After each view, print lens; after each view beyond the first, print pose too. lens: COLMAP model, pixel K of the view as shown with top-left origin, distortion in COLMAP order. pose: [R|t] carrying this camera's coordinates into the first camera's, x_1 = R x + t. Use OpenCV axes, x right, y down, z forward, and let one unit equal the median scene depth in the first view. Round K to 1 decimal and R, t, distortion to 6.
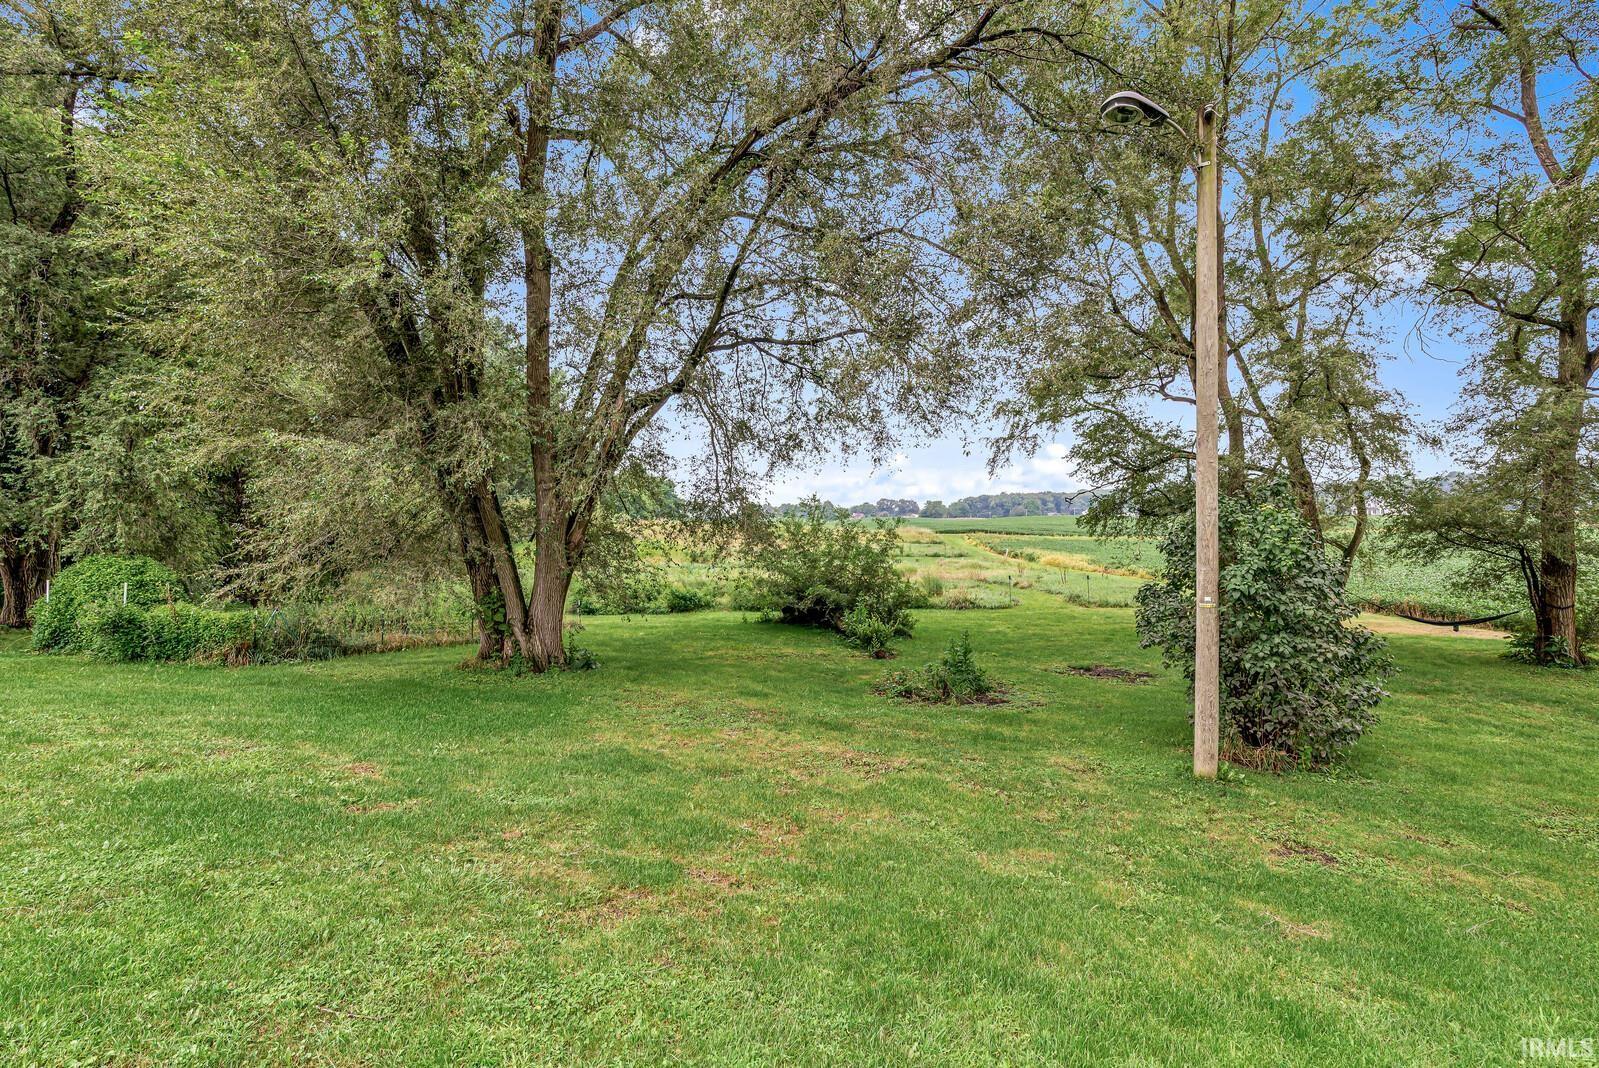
lens RADIAL K [[732.9, 0, 798.4], [0, 732.9, 539.2], [0, 0, 1]] dist [0.002047, 0.000425]
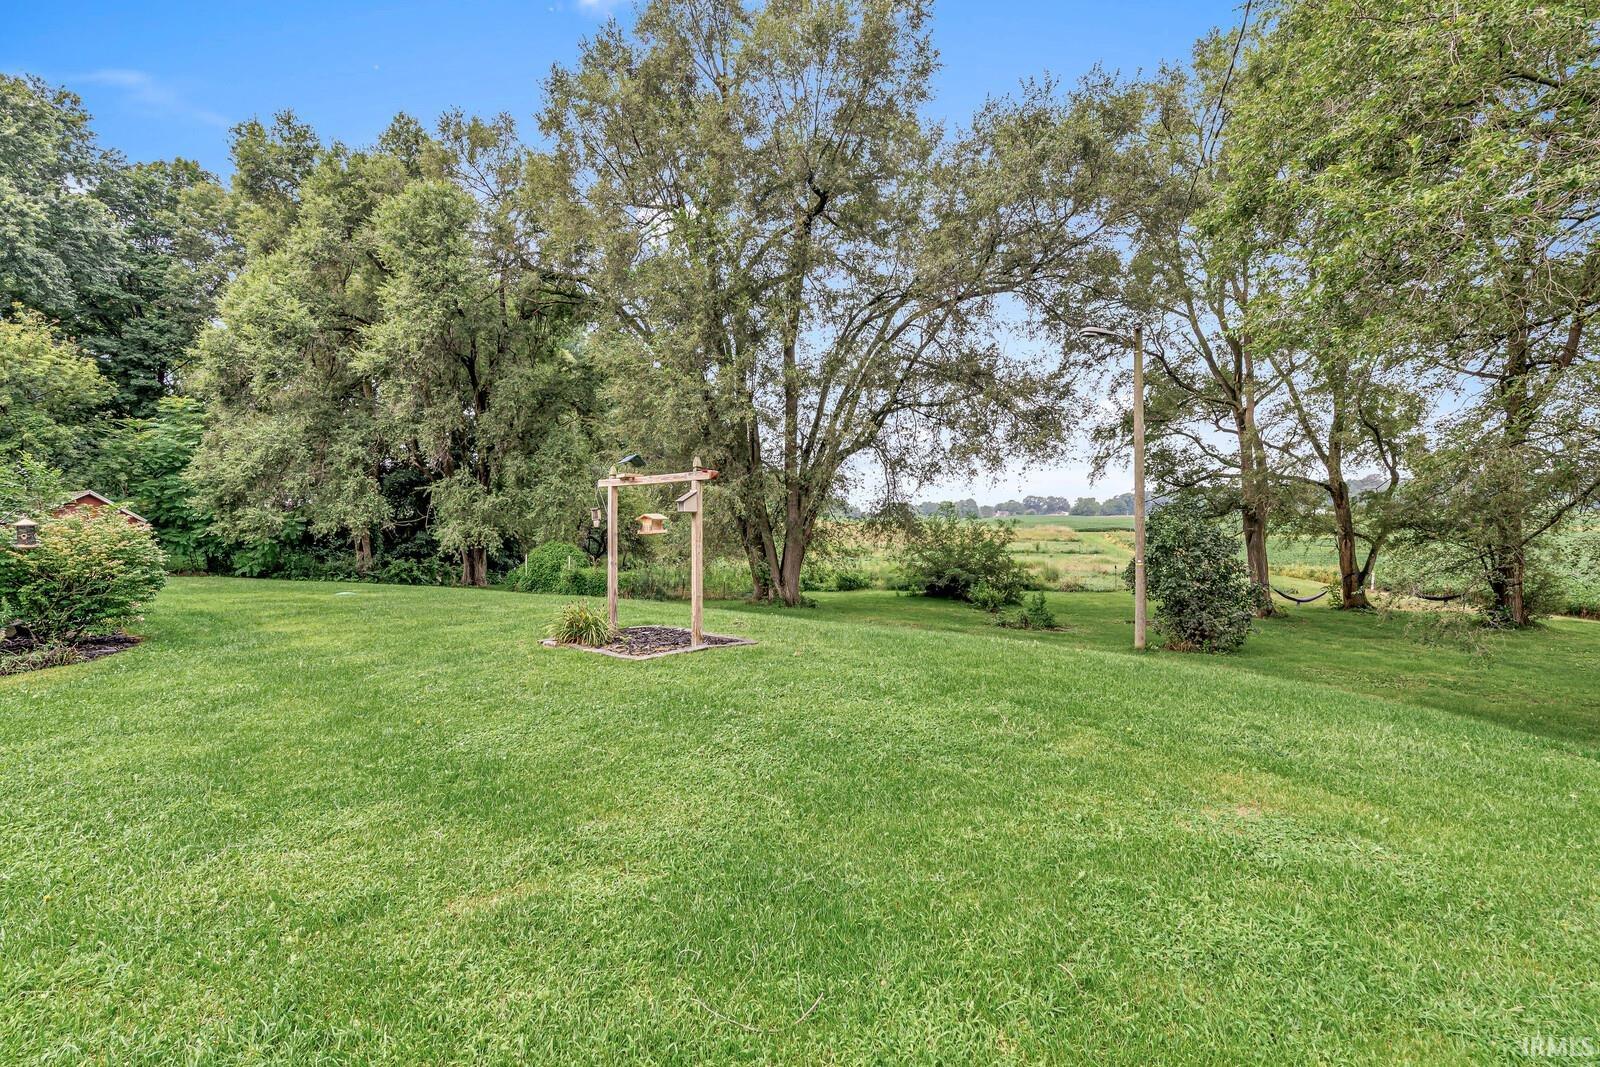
lens RADIAL K [[736.9, 0, 792.7], [0, 736.9, 528.2], [0, 0, 1]] dist [-0.001997, -0.000568]
pose [[0.980631, 0.000818, -0.195863, 0.003810], [-0.003329, 0.999916, -0.012492, 0.006967], [0.195837, 0.012902, 0.980552, -0.472180]]
